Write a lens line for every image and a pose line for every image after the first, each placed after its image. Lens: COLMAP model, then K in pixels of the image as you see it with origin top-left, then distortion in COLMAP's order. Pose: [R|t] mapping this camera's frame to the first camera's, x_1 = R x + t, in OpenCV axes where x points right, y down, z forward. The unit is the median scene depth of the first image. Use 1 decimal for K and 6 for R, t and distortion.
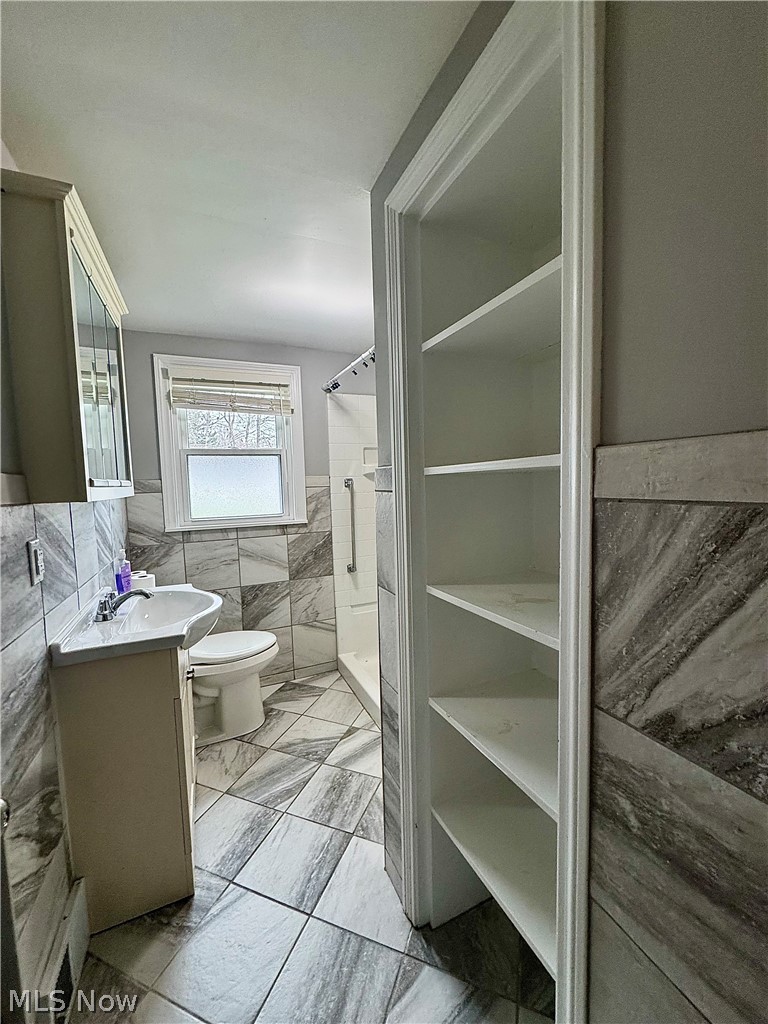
lens RADIAL K [[410.8, 0, 385.8], [0, 410.8, 511.3], [0, 0, 1]] dist [0.001022, -0.000079]
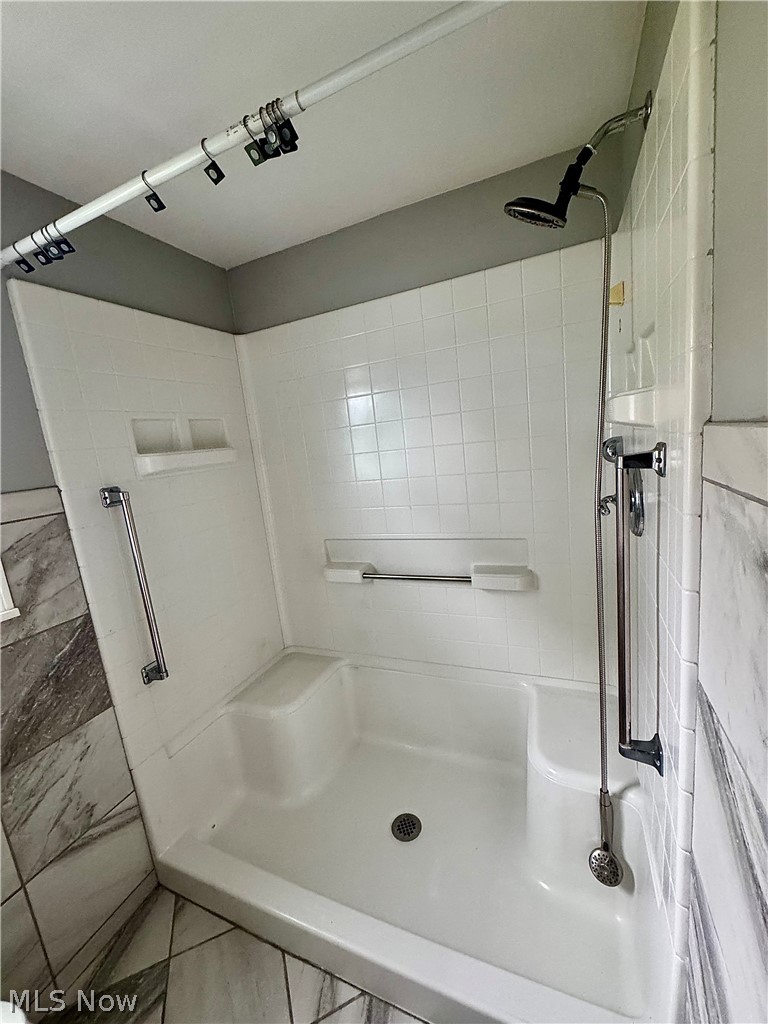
lens RADIAL K [[410.8, 0, 379.3], [0, 410.8, 511.2], [0, 0, 1]] dist [0.001022, -0.000079]
pose [[0.741868, -0.168553, 0.649016, -0.181026], [0.140934, 0.985466, 0.094834, -0.060110], [-0.655568, 0.021114, 0.754841, 0.504104]]
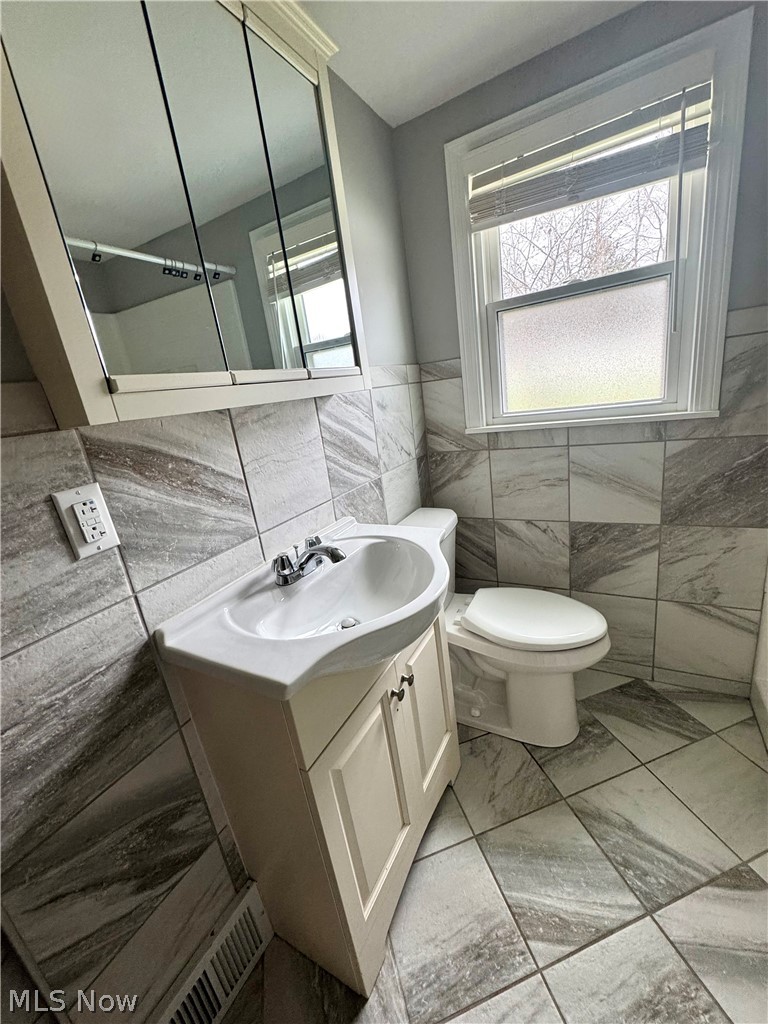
lens RADIAL K [[410.8, 0, 386.6], [0, 410.8, 512.3], [0, 0, 1]] dist [0.001022, -0.000079]
pose [[0.600035, 0.177594, -0.780012, -0.030093], [0.056750, 0.963141, 0.262944, -0.013370], [0.797958, -0.202042, 0.567840, 0.412483]]
